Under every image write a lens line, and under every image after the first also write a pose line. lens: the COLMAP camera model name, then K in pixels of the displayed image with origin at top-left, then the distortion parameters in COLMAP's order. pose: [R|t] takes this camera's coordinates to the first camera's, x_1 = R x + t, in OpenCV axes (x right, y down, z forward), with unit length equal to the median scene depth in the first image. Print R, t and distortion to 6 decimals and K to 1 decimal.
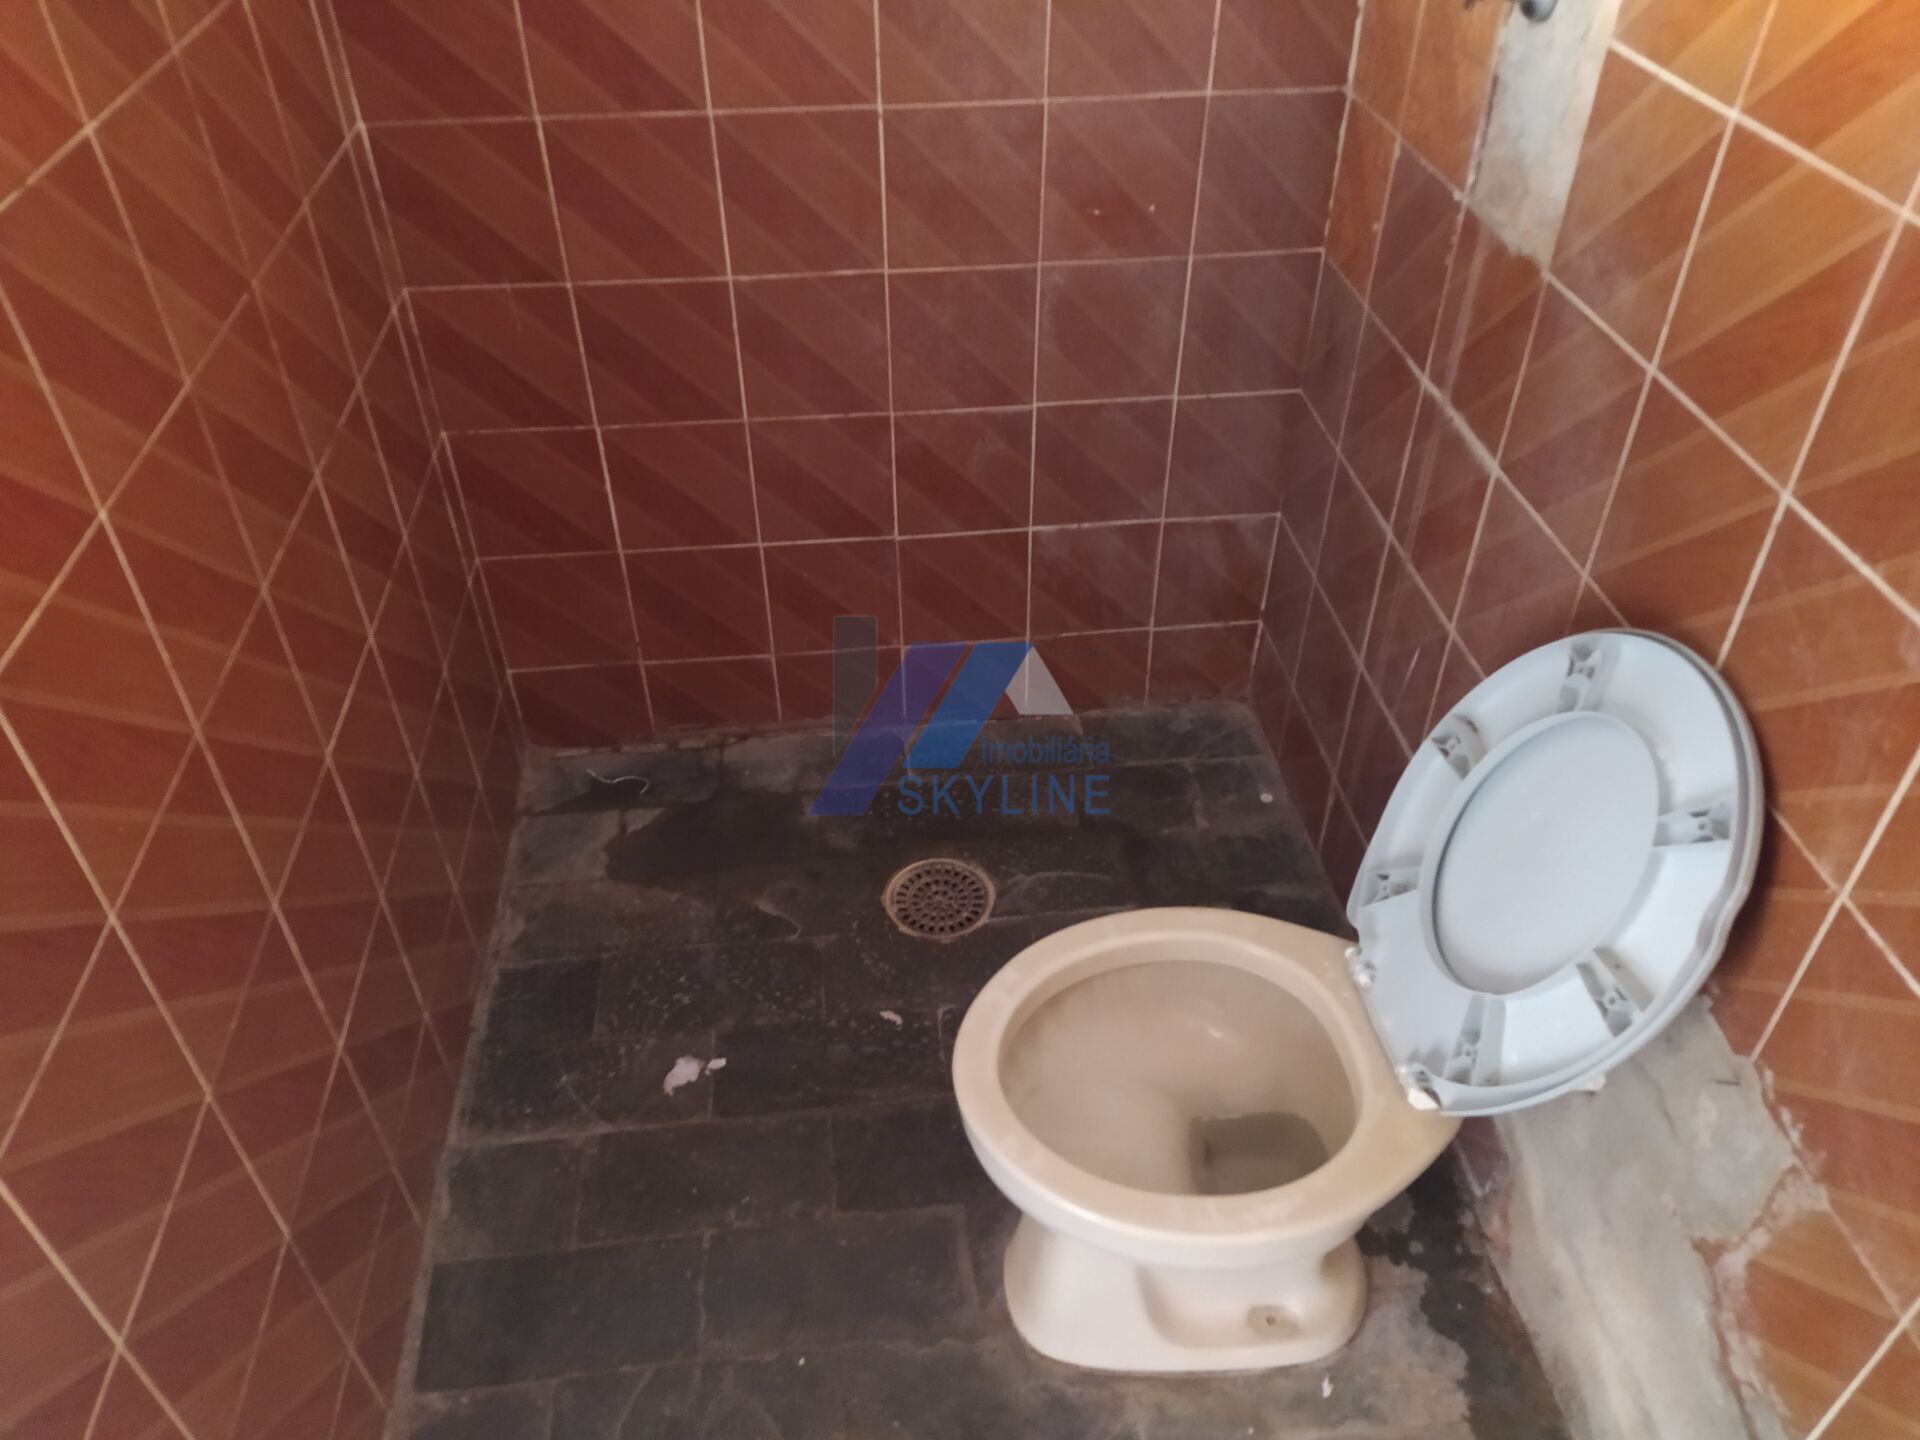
lens RADIAL K [[1433.9, 0, 960.0], [0, 1433.9, 720.0], [0, 0, 1]] dist [0.112106, -0.153991]
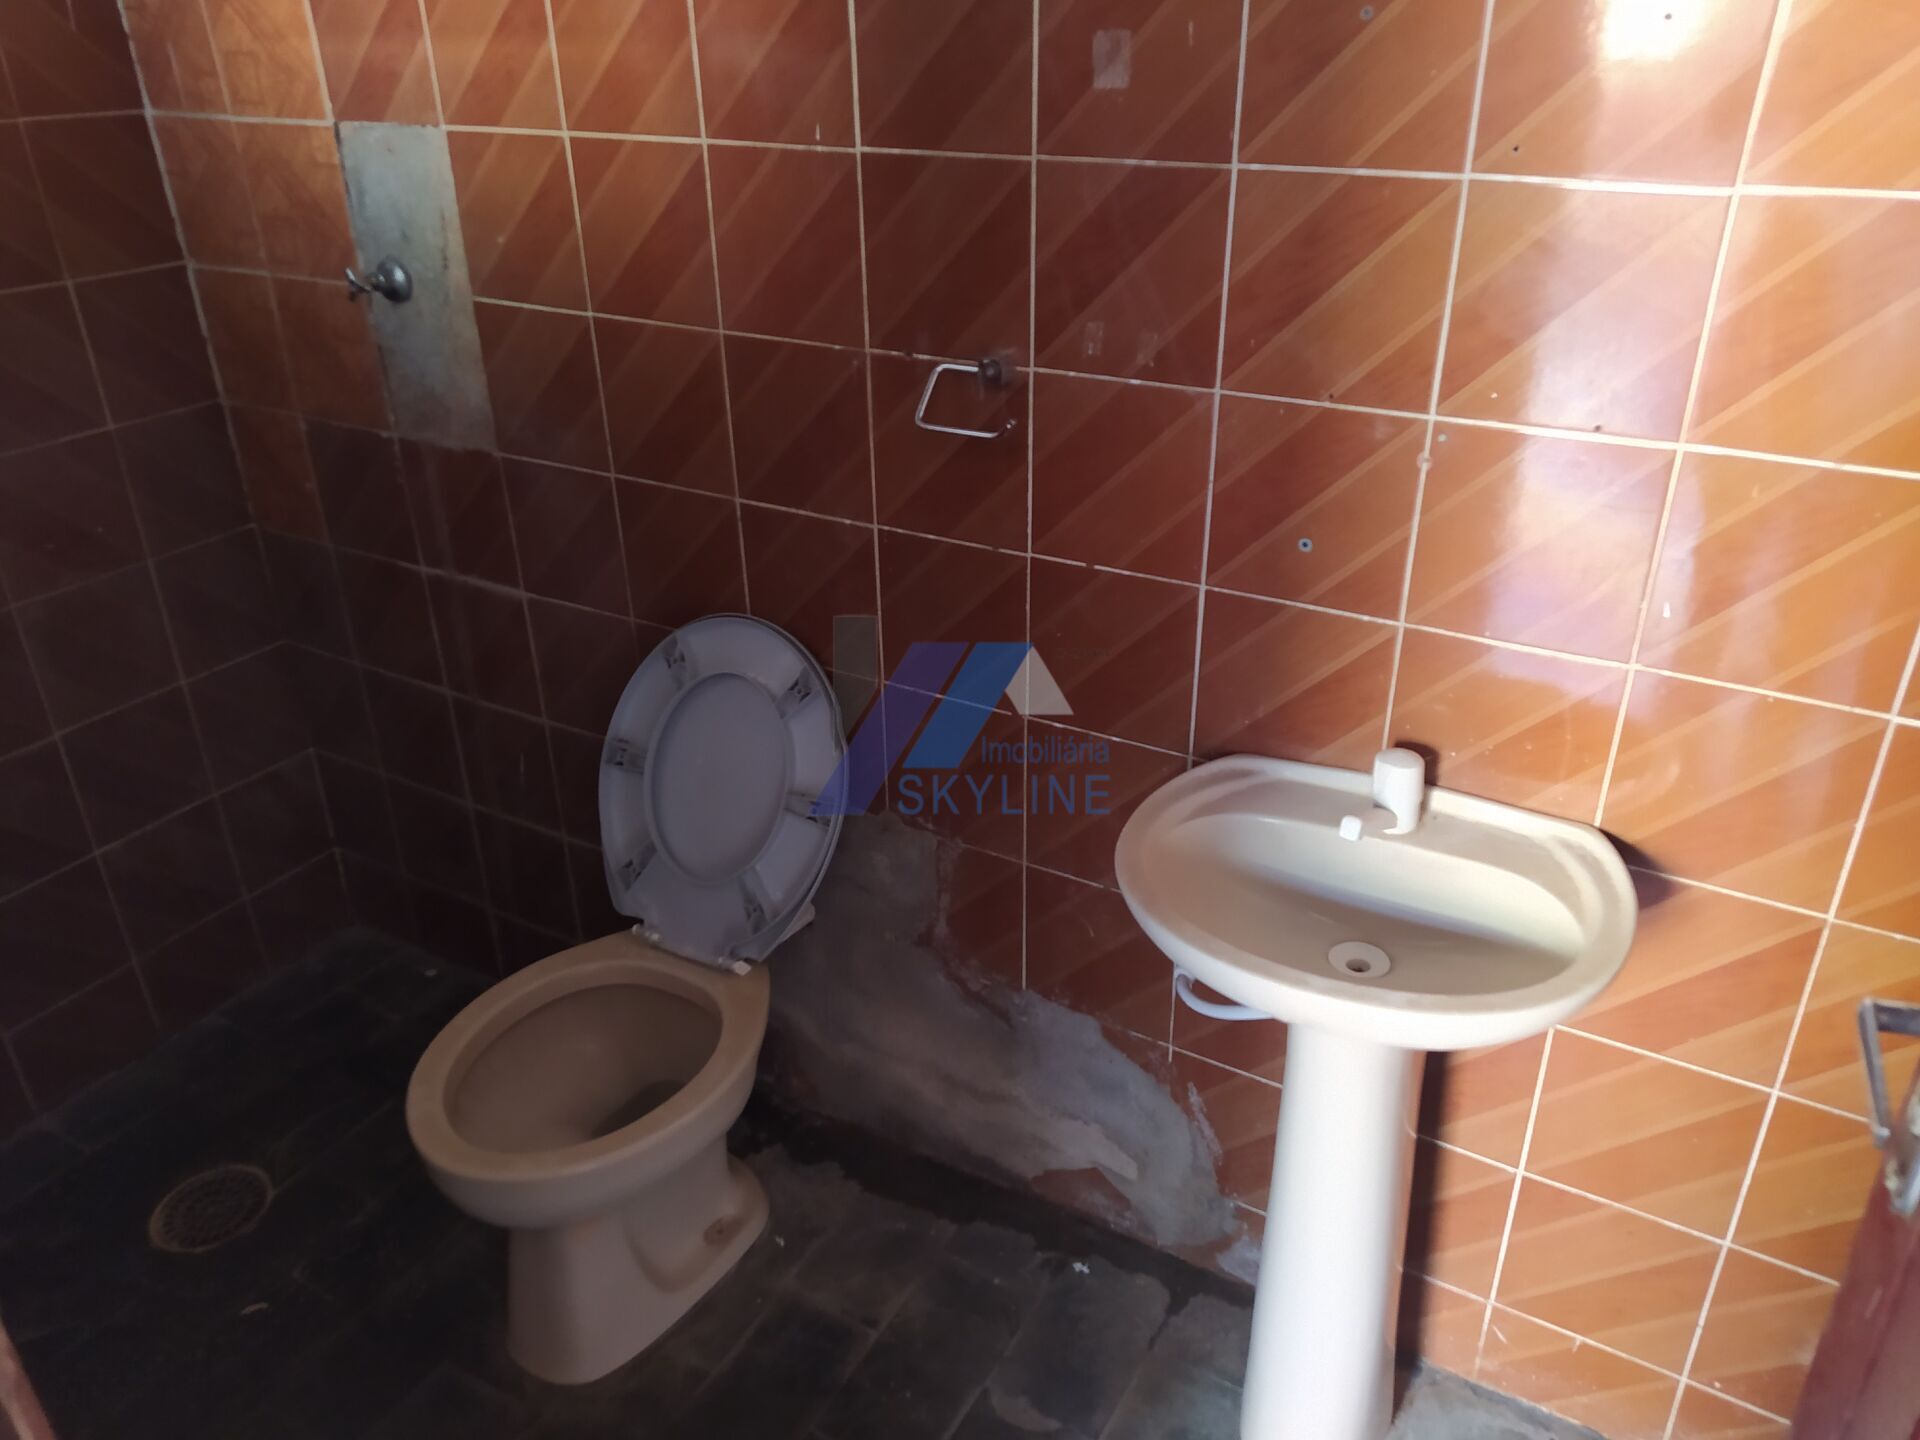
lens RADIAL K [[1433.9, 0, 960.0], [0, 1433.9, 720.0], [0, 0, 1]] dist [0.112106, -0.153991]
pose [[0.604078, -0.378828, 0.701127, -0.381013], [0.518218, 0.855107, 0.015538, 0.120343], [-0.605425, 0.353951, 0.712867, -0.186292]]
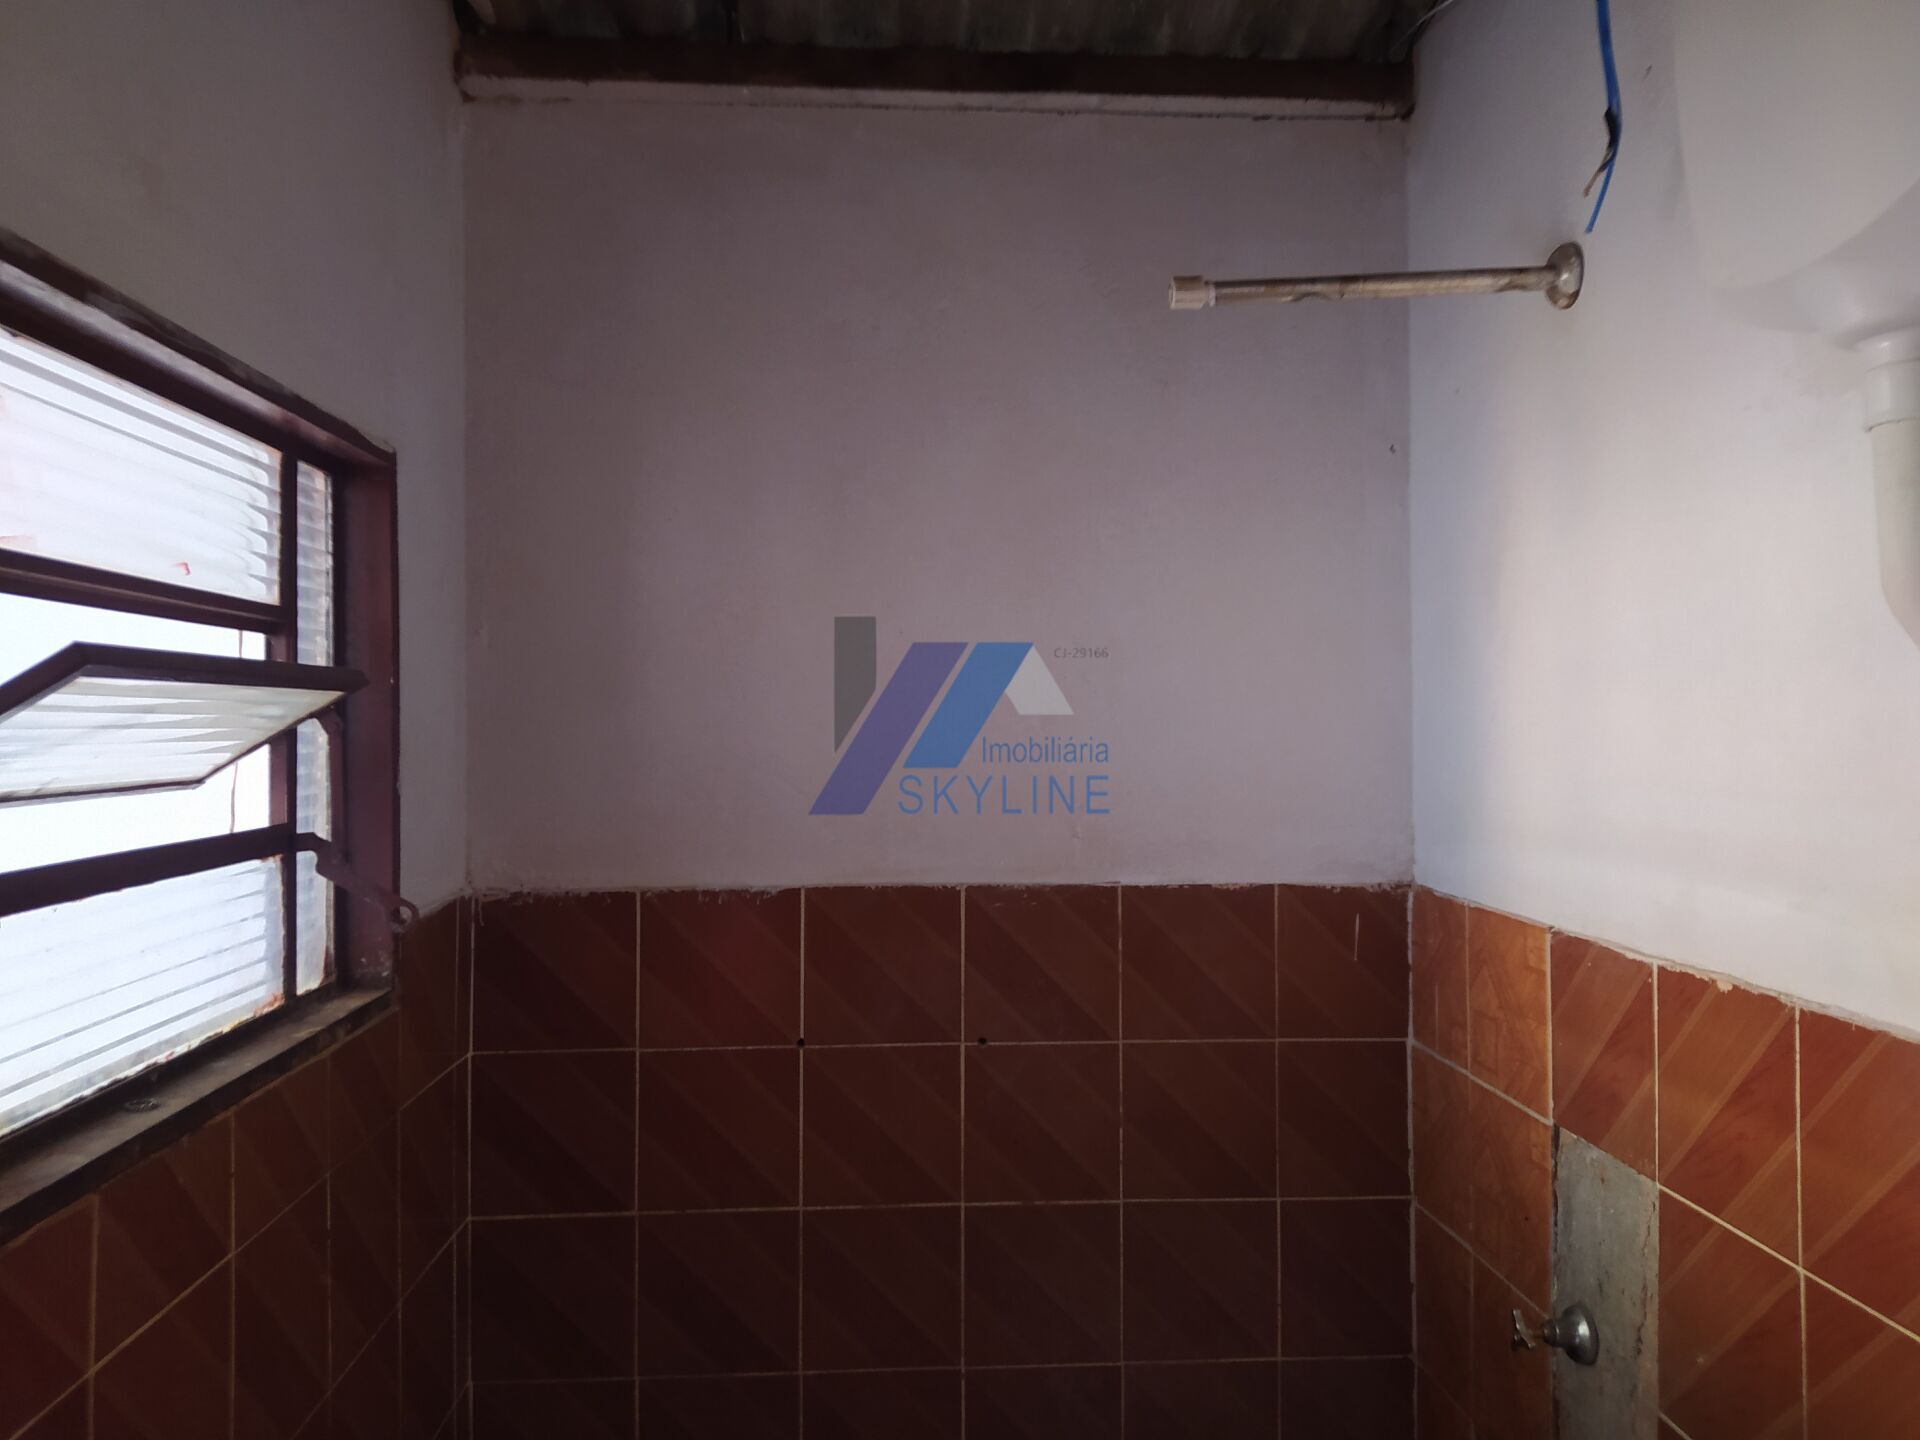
lens RADIAL K [[1447.8, 0, 976.4], [0, 1447.8, 716.2], [0, 0, 1]] dist [0.000757, 0.006673]
pose [[0.999079, -0.002526, -0.042843, 0.000460], [-0.025466, 0.768650, -0.639162, -0.135490], [0.034546, 0.639665, 0.767877, -0.108436]]
